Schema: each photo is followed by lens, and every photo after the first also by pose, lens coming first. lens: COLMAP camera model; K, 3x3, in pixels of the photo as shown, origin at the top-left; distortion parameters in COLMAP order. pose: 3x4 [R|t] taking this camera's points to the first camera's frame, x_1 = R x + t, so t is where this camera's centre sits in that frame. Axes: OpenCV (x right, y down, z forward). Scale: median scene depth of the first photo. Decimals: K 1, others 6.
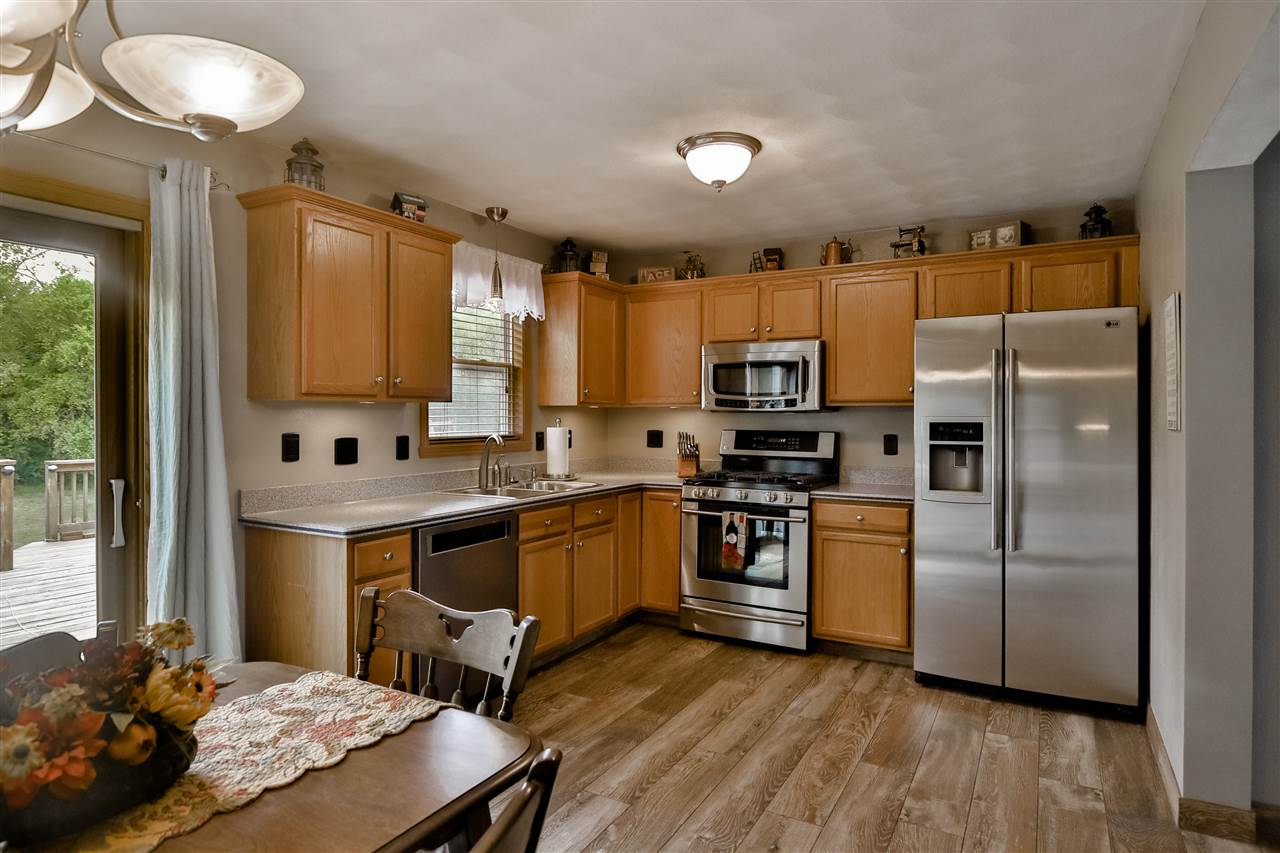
lens RADIAL K [[769.1, 0, 634.1], [0, 769.1, 420.3], [0, 0, 1]] dist [-0.016323, -0.002314]
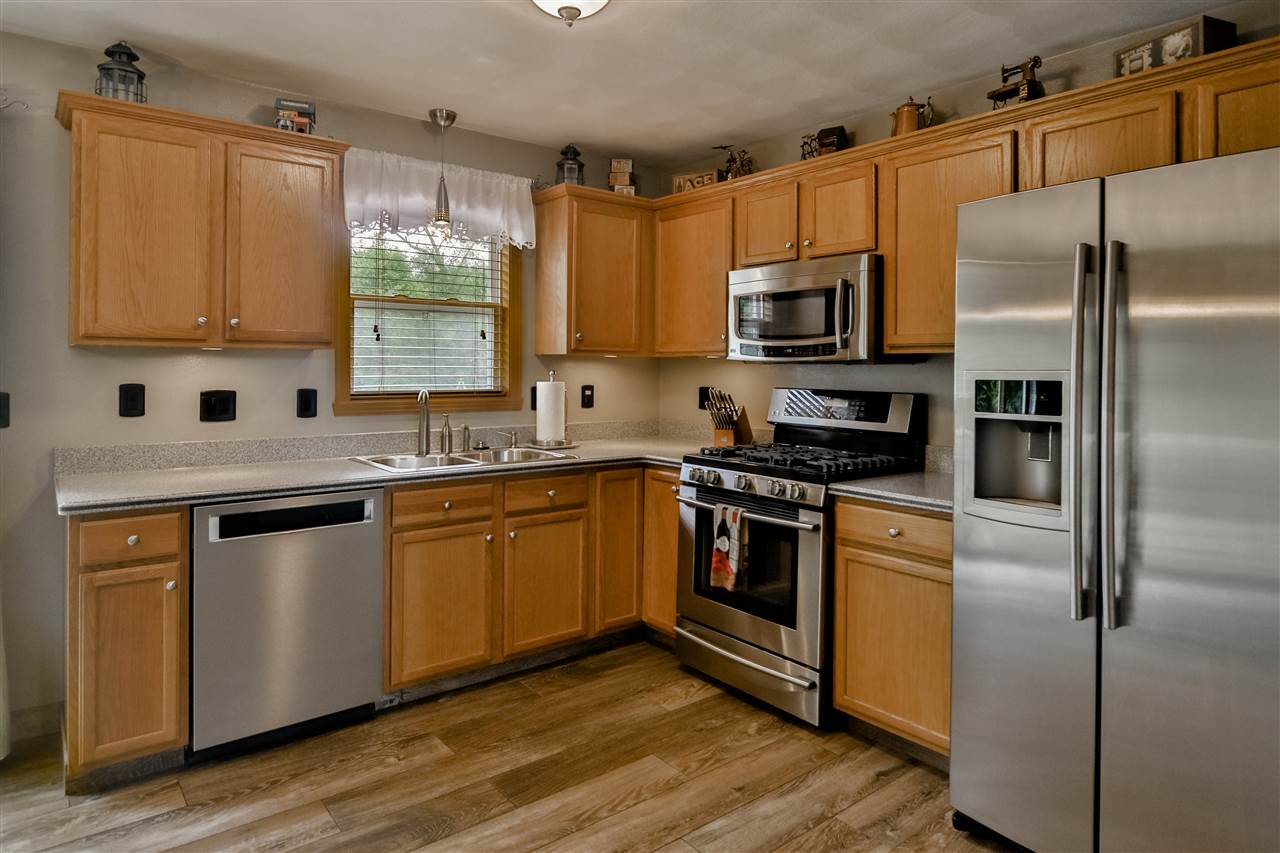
lens RADIAL K [[769.1, 0, 656.3], [0, 769.1, 368.9], [0, 0, 1]] dist [-0.016323, -0.002314]
pose [[0.924329, 0.005579, -0.381557, 0.342763], [-0.008900, 0.999936, -0.006939, 0.000640], [0.381494, 0.009810, 0.924319, 0.340149]]
